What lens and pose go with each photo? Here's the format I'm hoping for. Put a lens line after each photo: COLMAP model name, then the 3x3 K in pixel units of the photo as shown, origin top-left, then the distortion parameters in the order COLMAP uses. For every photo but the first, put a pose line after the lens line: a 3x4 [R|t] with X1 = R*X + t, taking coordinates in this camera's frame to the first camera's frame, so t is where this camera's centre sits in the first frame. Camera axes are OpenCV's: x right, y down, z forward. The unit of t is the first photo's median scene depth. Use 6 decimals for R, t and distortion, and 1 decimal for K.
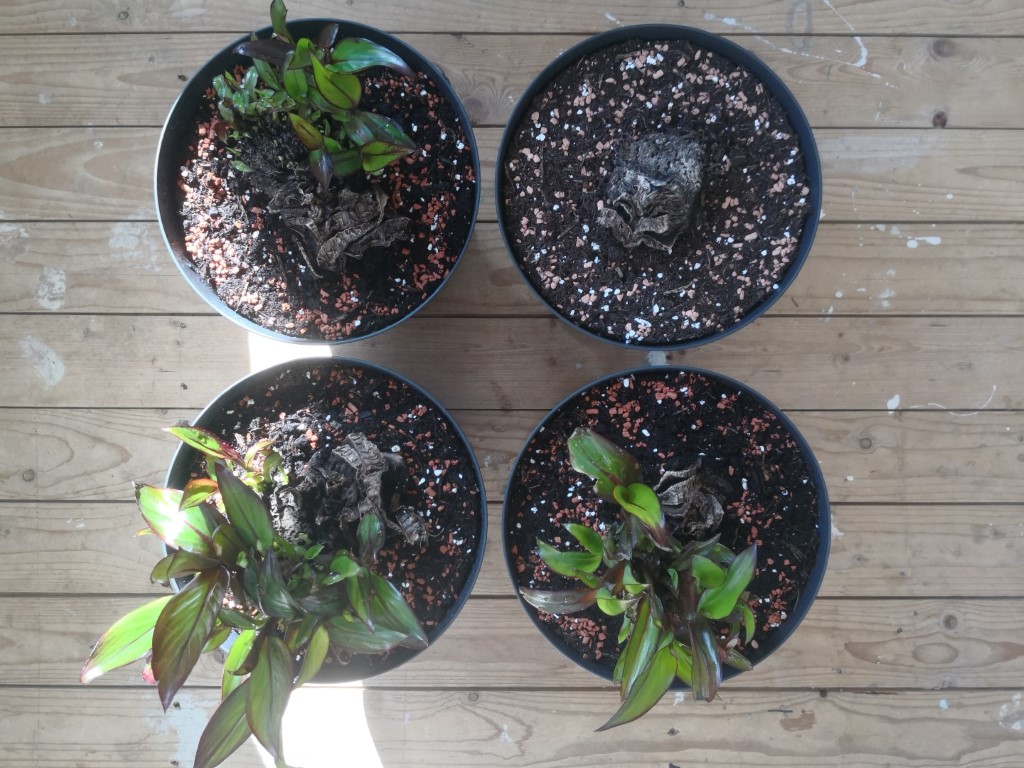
lens RADIAL K [[819.3, 0, 507.4], [0, 819.3, 384.5], [0, 0, 1]] dist [0.025663, -0.068589]
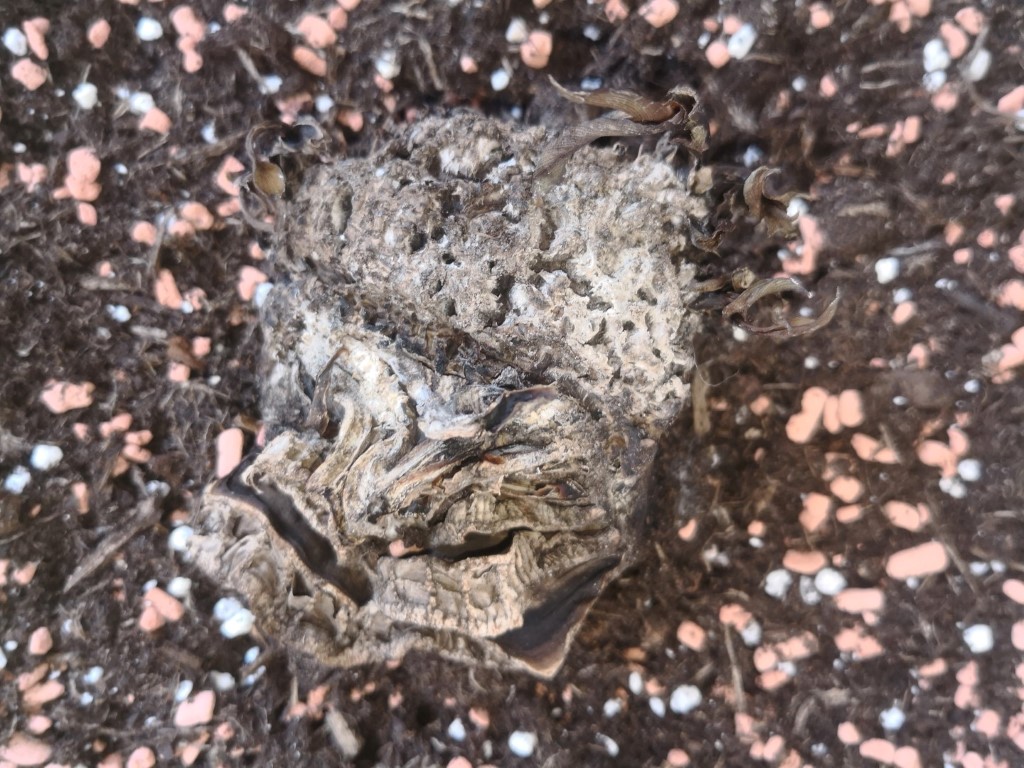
lens RADIAL K [[819.3, 0, 507.4], [0, 819.3, 384.5], [0, 0, 1]] dist [0.025663, -0.068589]
pose [[0.999641, -0.026665, 0.002754, 0.184337], [0.026605, 0.999444, 0.020118, -0.236557], [-0.003289, -0.020038, 0.999794, 0.775480]]
